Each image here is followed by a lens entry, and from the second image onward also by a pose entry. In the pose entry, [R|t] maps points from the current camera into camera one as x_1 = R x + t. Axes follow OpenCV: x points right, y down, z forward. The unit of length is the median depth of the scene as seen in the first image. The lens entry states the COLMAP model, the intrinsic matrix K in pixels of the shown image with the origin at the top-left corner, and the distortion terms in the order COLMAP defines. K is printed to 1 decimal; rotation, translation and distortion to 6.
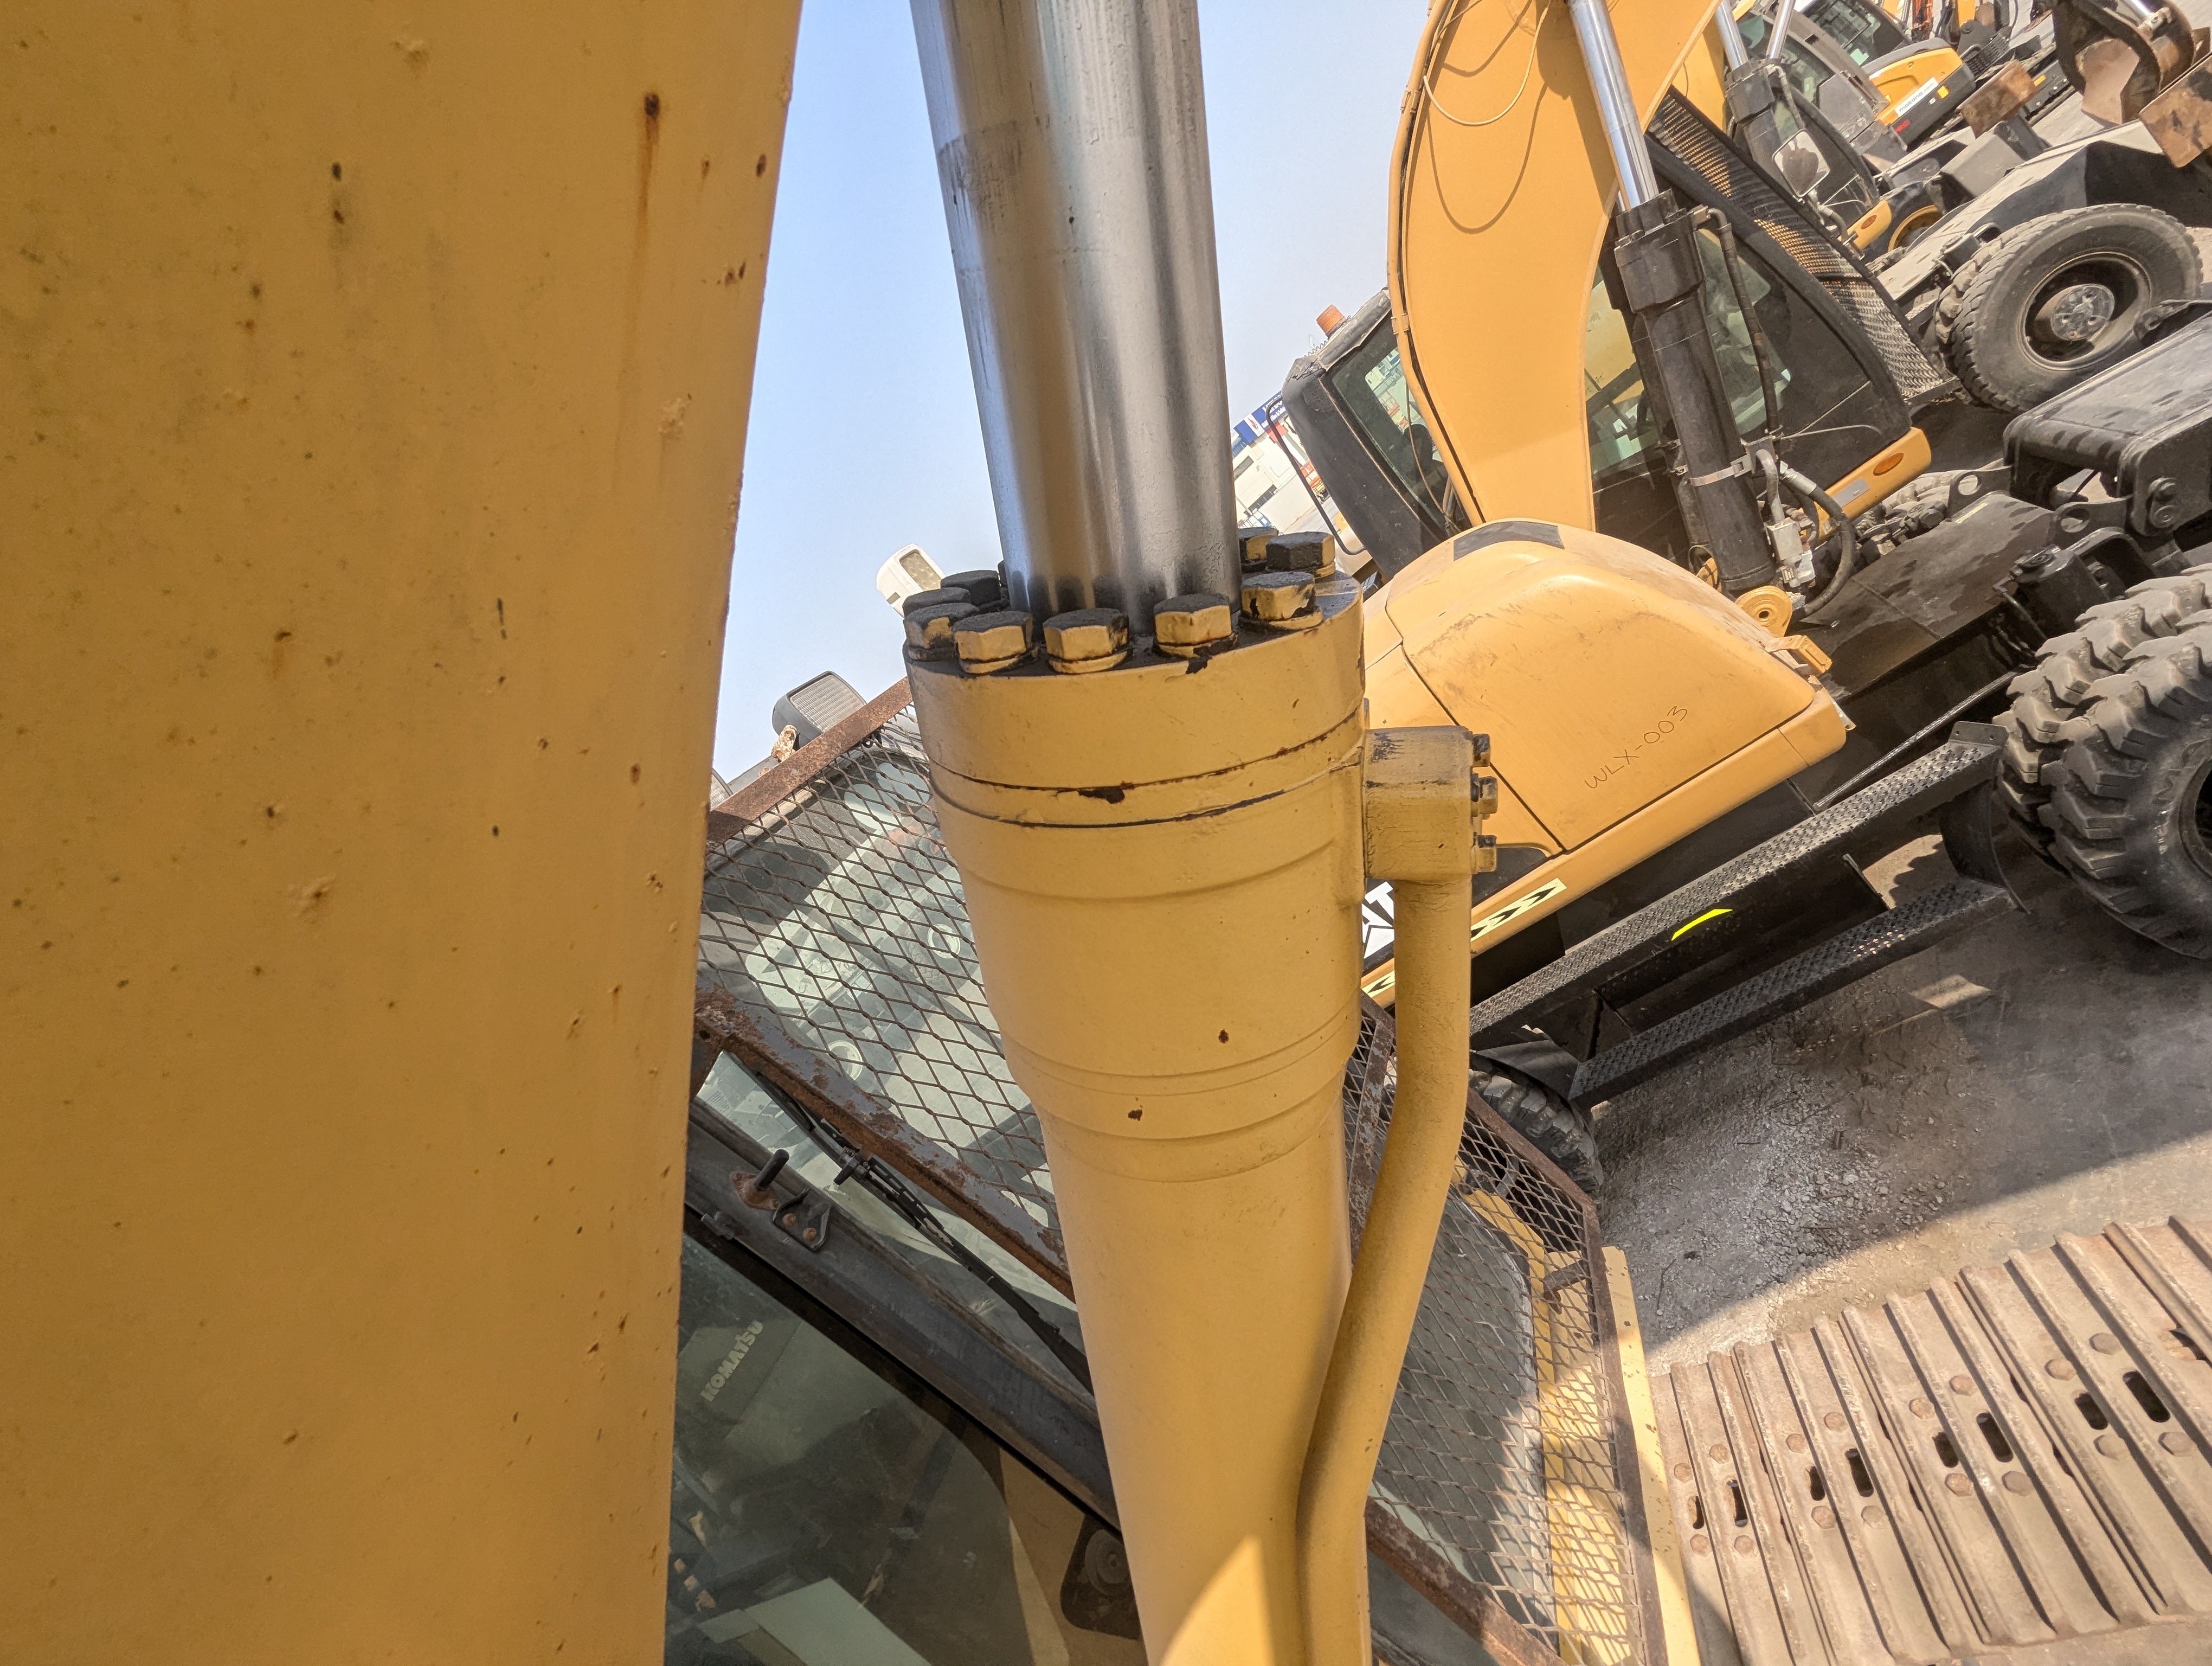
lens RADIAL K [[981.0, 0, 1099.1], [0, 981.0, 823.1], [0, 0, 1]] dist [-0.021272, 0.005434]
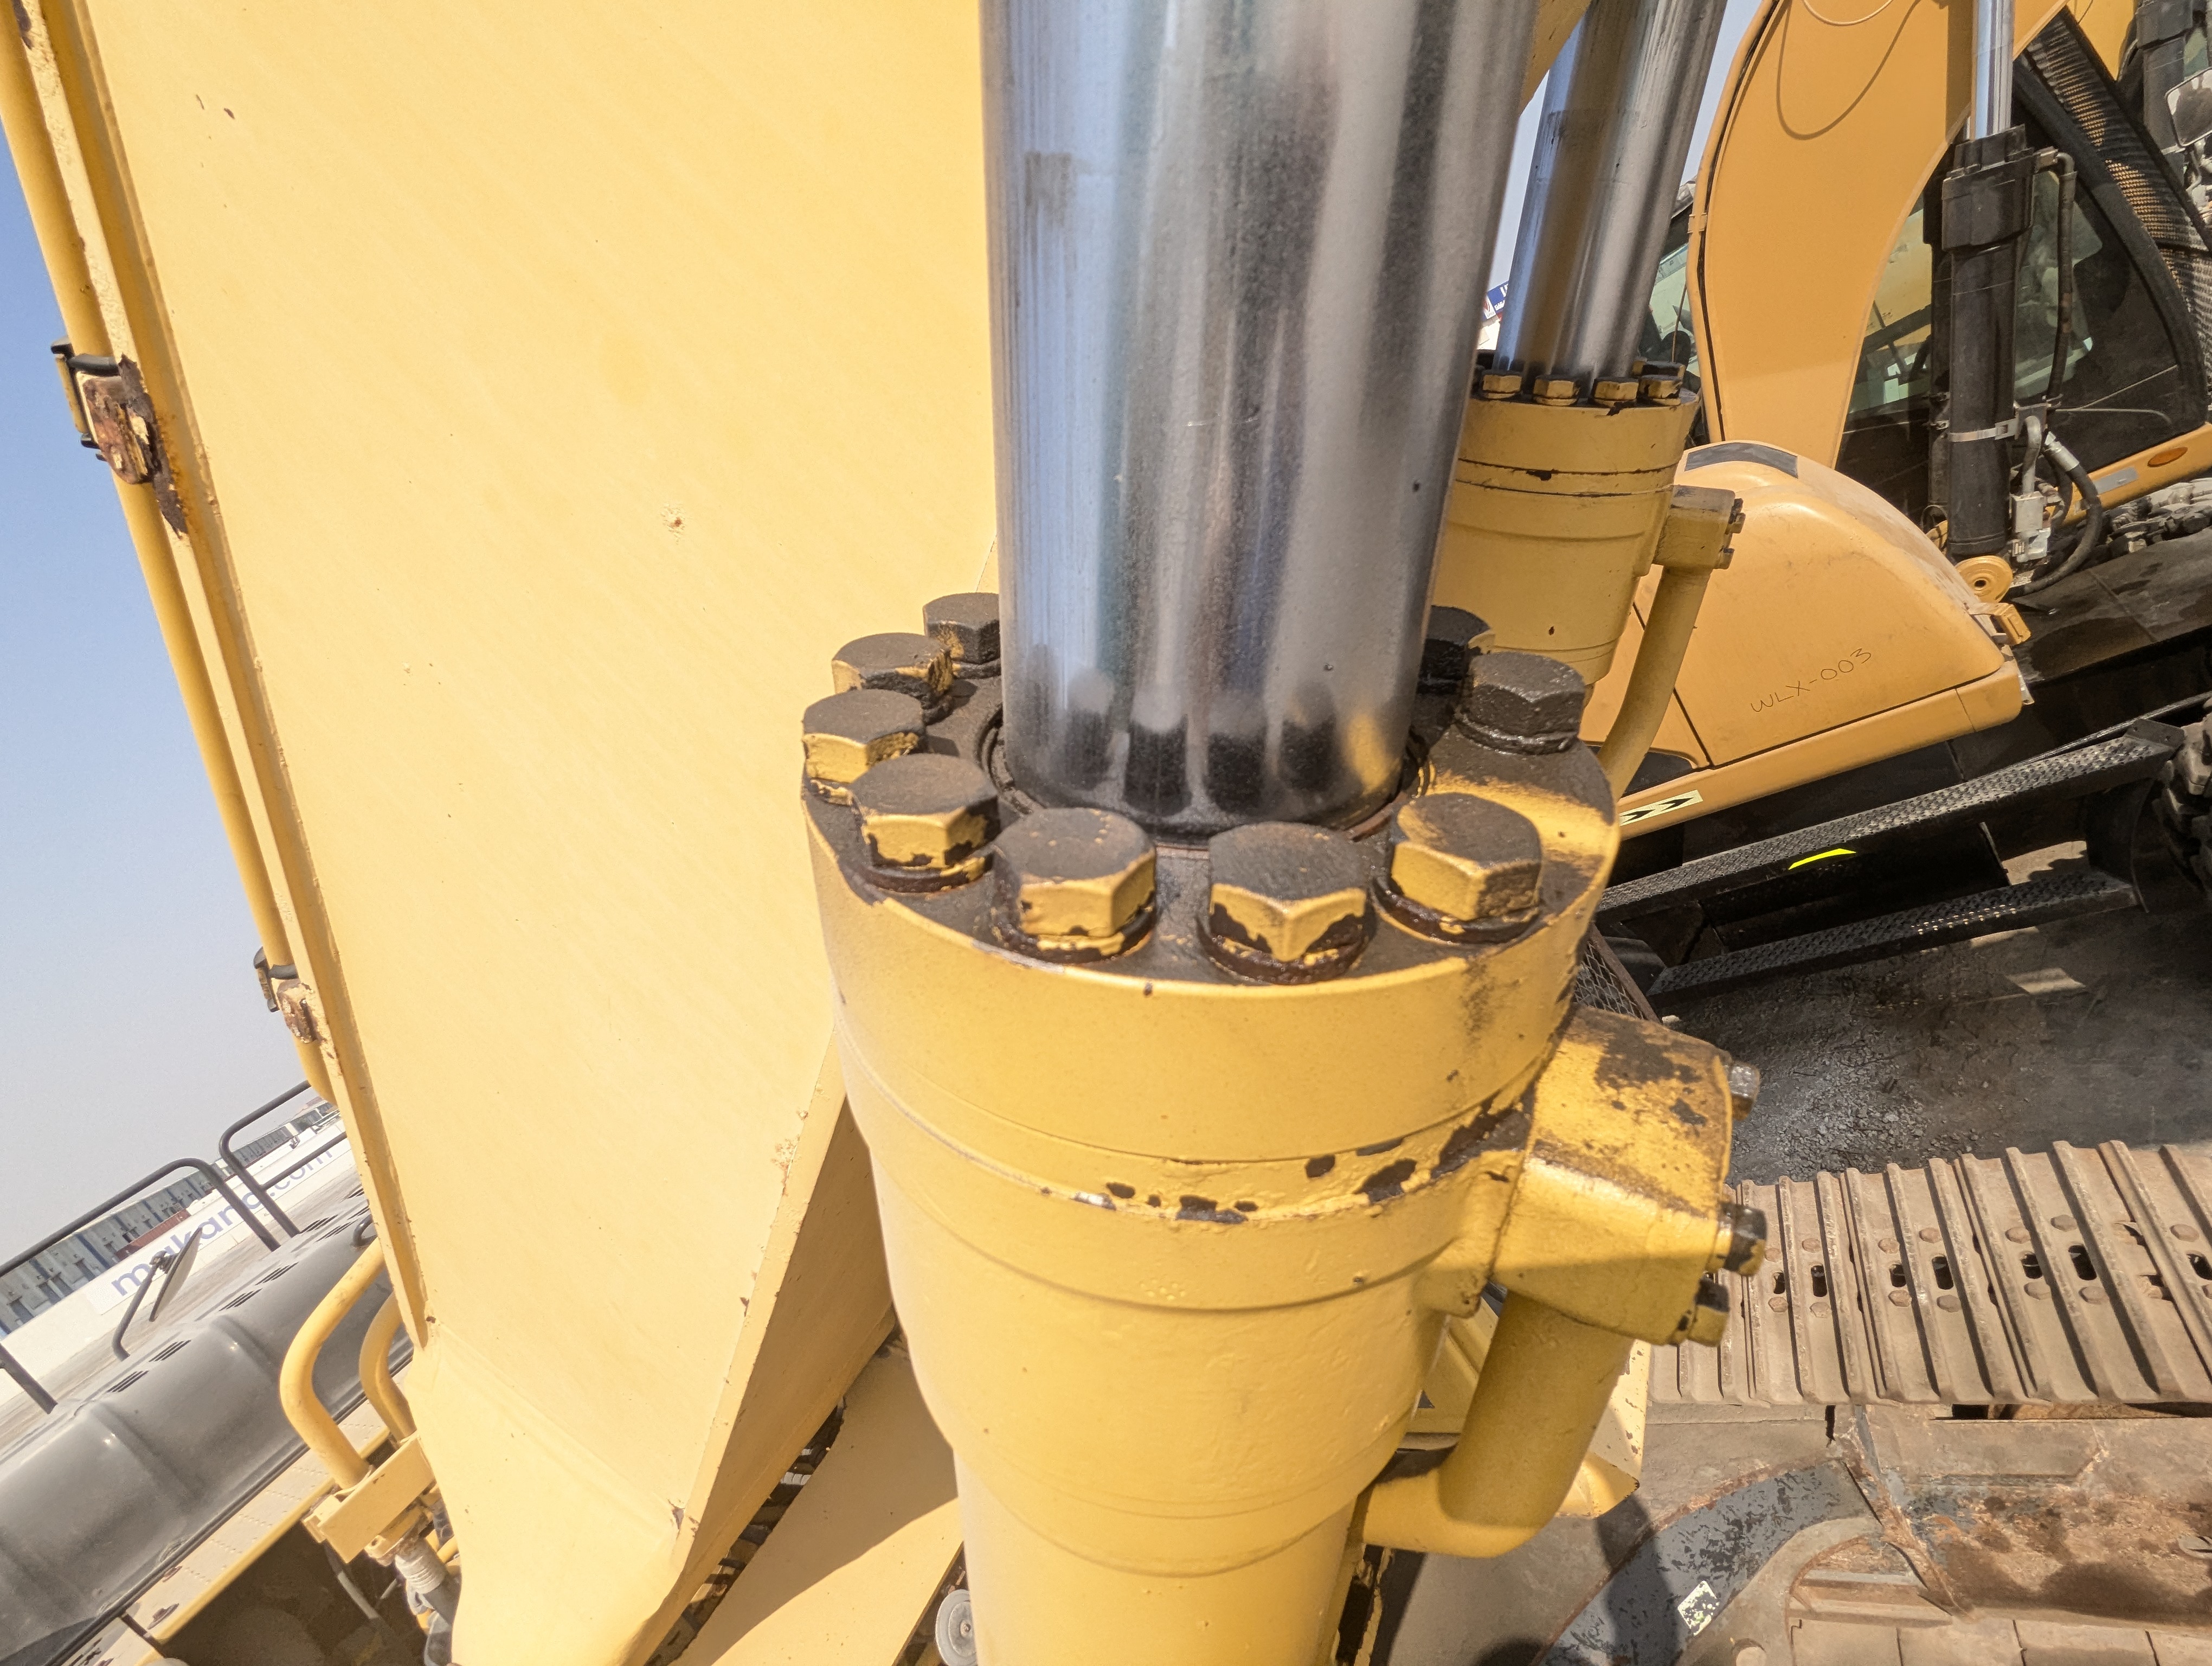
lens RADIAL K [[981.0, 0, 1099.1], [0, 981.0, 823.1], [0, 0, 1]] dist [-0.021272, 0.005434]
pose [[0.971144, 0.220983, -0.089697, -0.068316], [-0.206330, 0.967115, 0.148716, 0.070126], [0.119611, -0.125918, 0.984803, -0.144167]]
